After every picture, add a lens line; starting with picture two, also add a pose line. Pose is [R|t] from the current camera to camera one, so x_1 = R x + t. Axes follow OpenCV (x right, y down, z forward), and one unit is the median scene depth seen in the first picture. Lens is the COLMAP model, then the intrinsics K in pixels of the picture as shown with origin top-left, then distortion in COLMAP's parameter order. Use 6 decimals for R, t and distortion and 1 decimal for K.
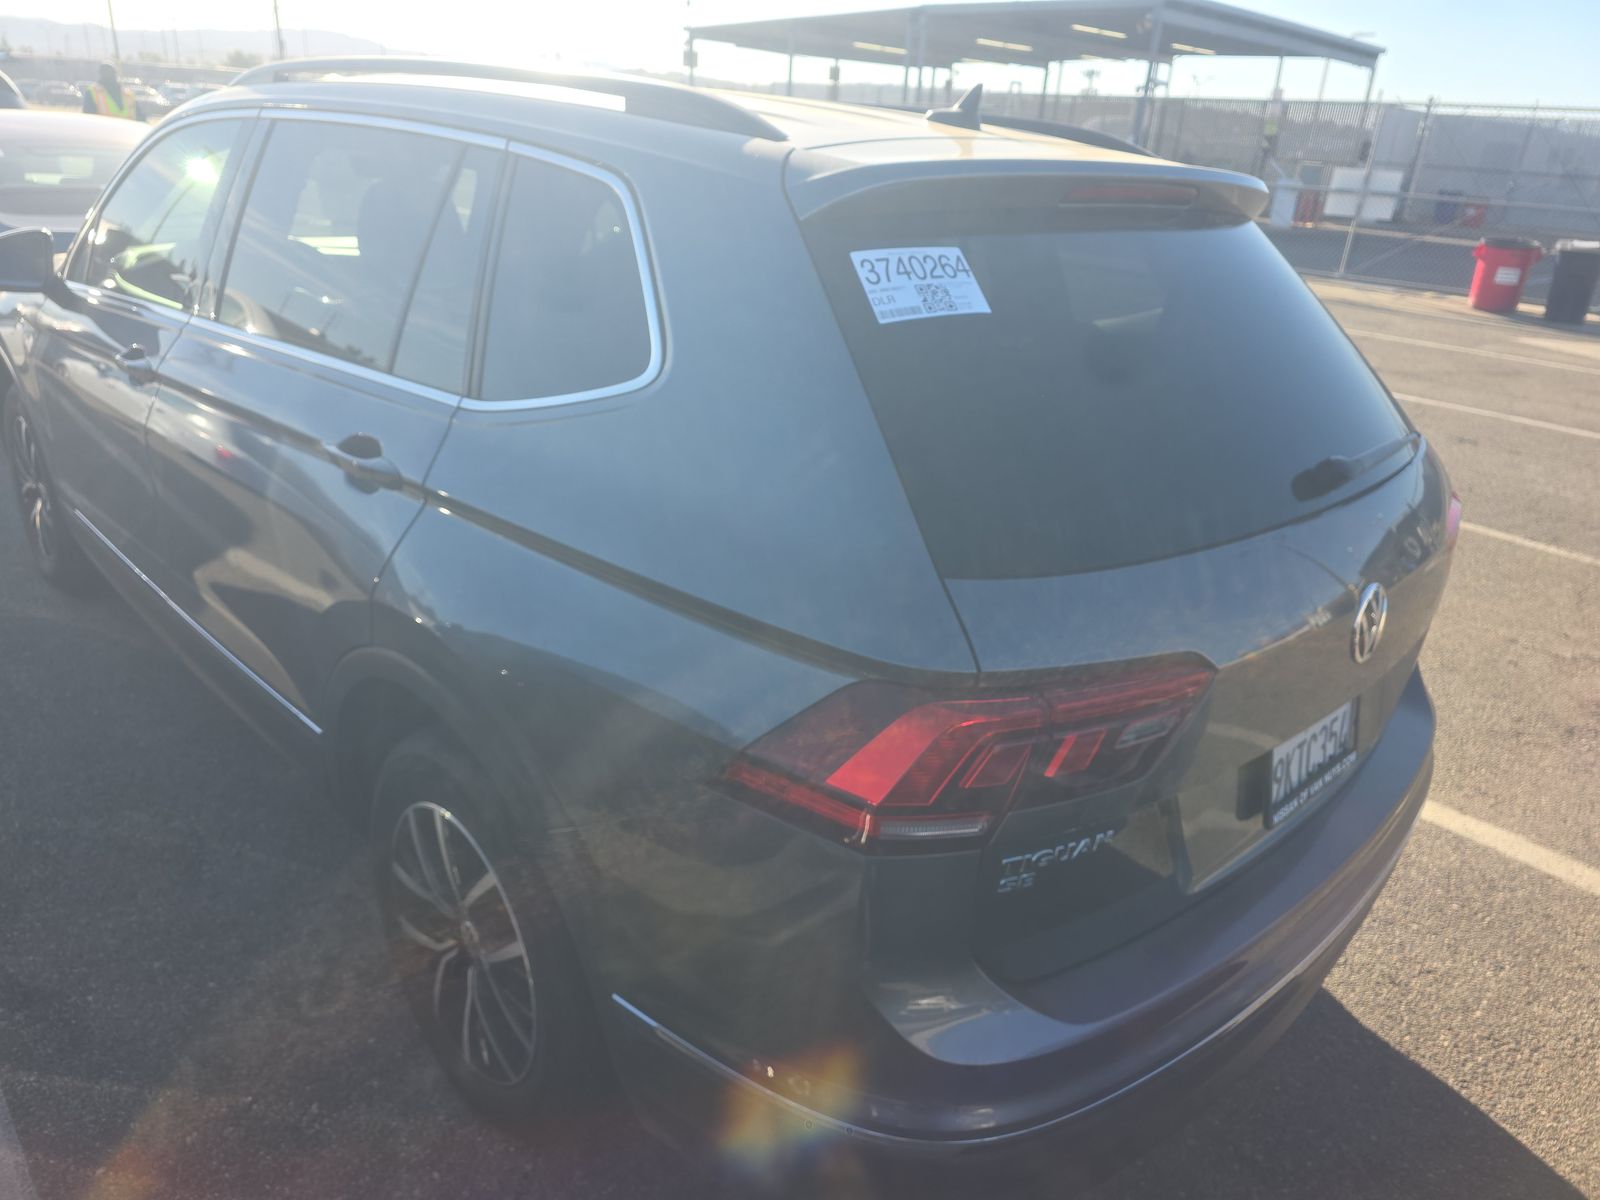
lens RADIAL K [[1074.3, 0, 802.0], [0, 1074.3, 609.1], [0, 0, 1]] dist [0.059796, -0.059269]
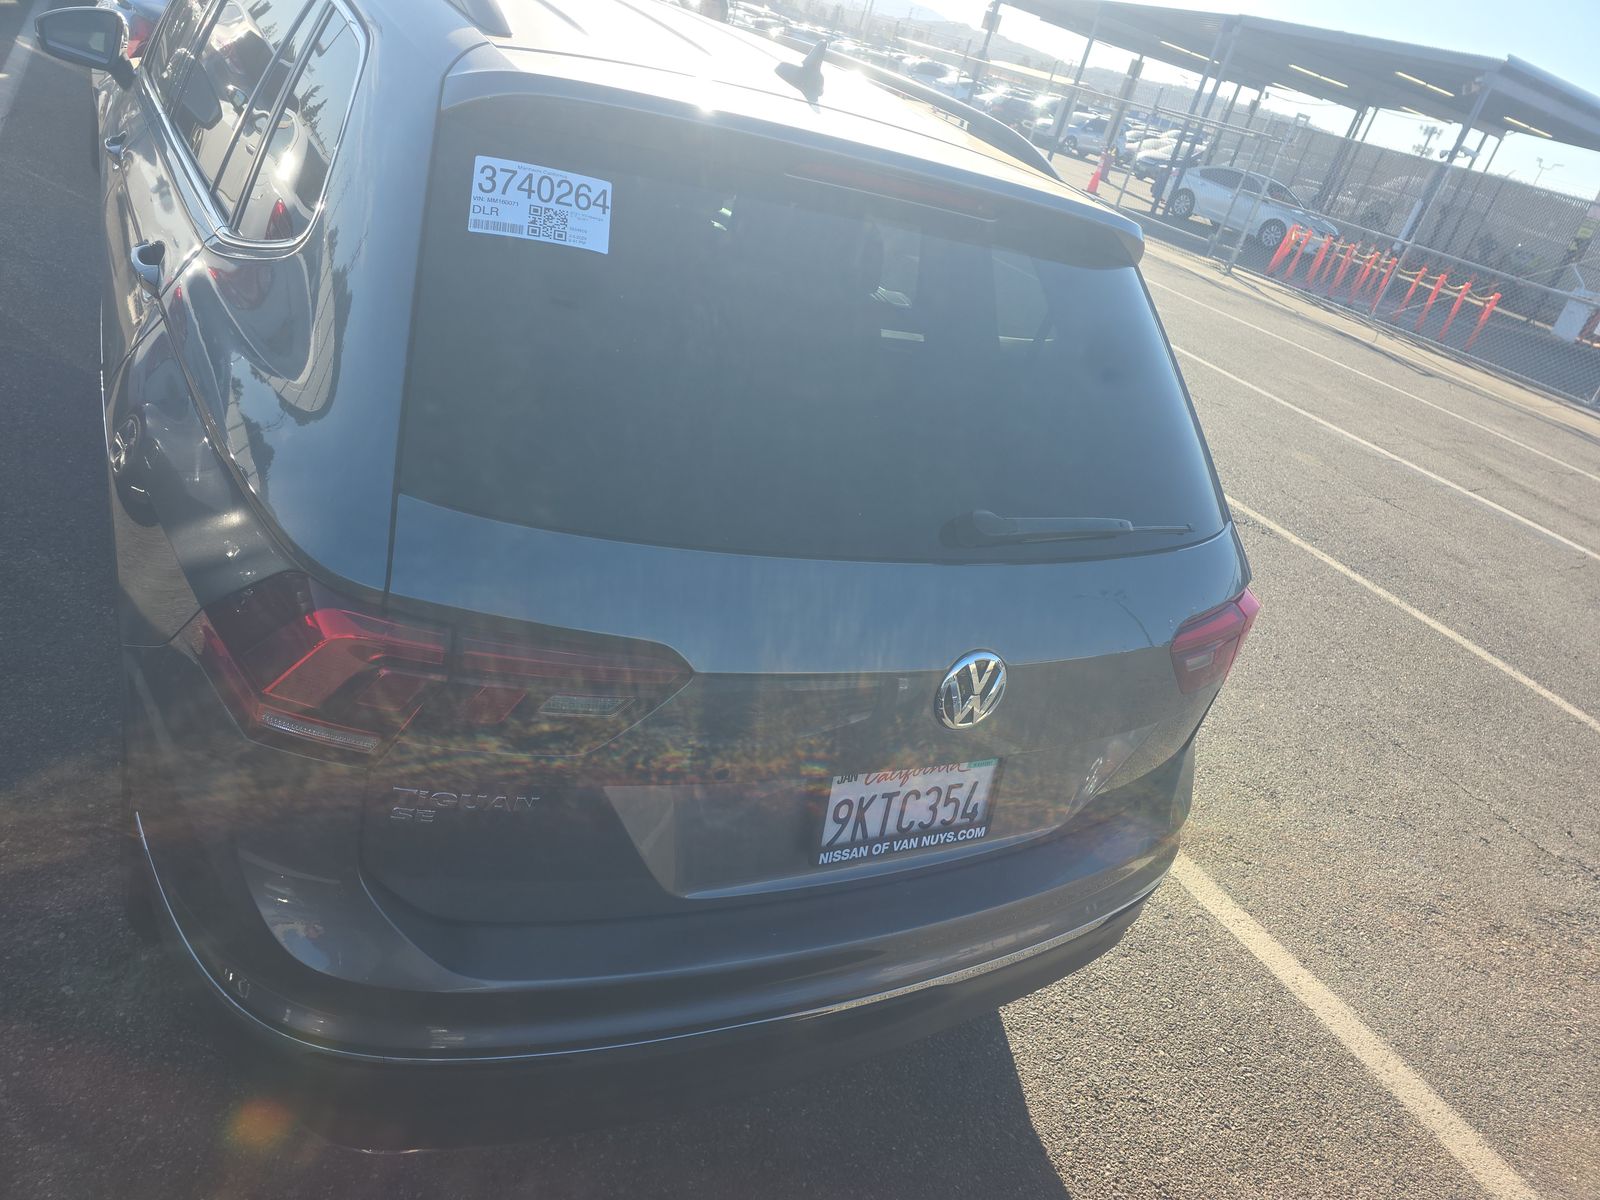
lens RADIAL K [[1061.6, 0, 800.2], [0, 1061.6, 604.4], [0, 0, 1]] dist [0.071098, -0.059200]
pose [[0.947327, 0.288074, -0.139946, 0.327367], [-0.283530, 0.957562, 0.051826, -0.043302], [0.148937, -0.009417, 0.988802, 0.046868]]
